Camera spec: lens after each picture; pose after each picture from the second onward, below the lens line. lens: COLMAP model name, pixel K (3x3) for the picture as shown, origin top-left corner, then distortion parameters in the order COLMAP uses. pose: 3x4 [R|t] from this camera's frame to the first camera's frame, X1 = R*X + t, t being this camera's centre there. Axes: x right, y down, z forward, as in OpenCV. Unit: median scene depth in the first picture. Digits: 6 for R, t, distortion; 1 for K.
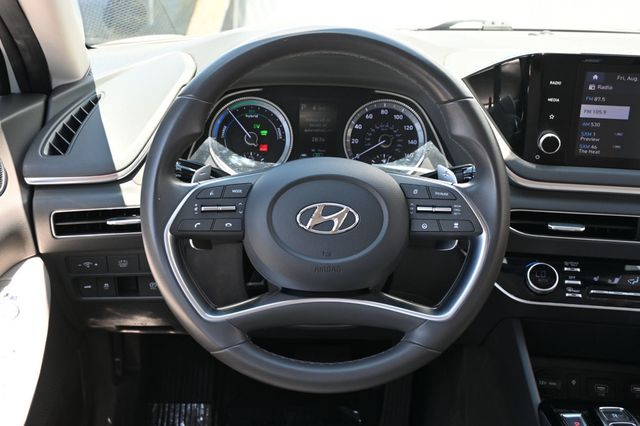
lens RADIAL K [[764.9, 0, 317.3], [0, 764.9, 211.9], [0, 0, 1]] dist [-0.007098, 0.000000]
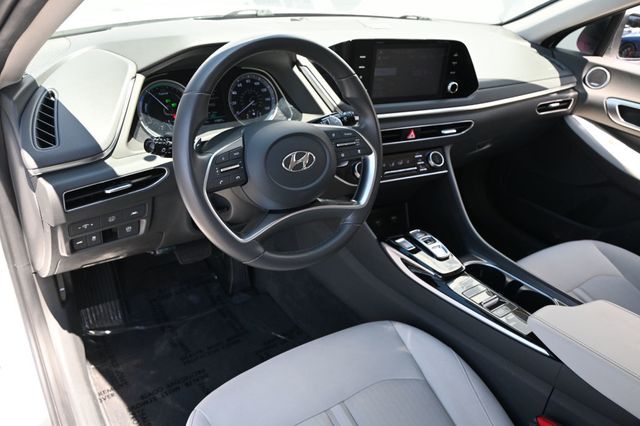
lens RADIAL K [[488.1, 0, 319.8], [0, 488.1, 210.6], [0, 0, 1]] dist [-0.010372, -0.003272]
pose [[0.828819, -0.230798, 0.509698, -0.397363], [0.131809, 0.965861, 0.223021, -0.091433], [-0.543770, -0.117661, 0.830945, 0.104182]]
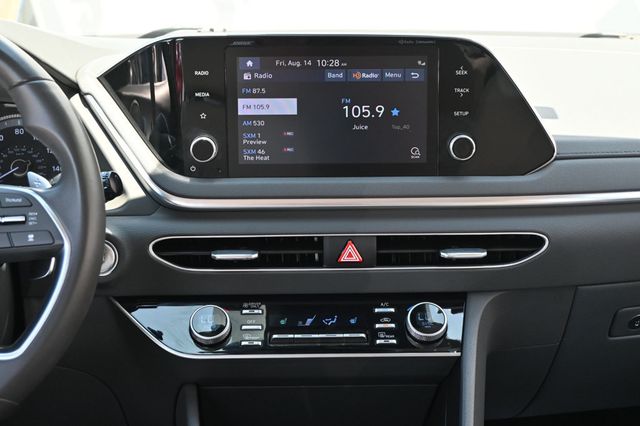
lens RADIAL K [[1098.0, 0, 320.6], [0, 1098.0, 213.2], [0, 0, 1]] dist [-0.070352, 0.000000]
pose [[0.988697, -0.054525, 0.139661, 0.262726], [0.072857, 0.988872, -0.129710, 0.130867], [-0.131034, 0.138419, 0.981667, -0.115300]]
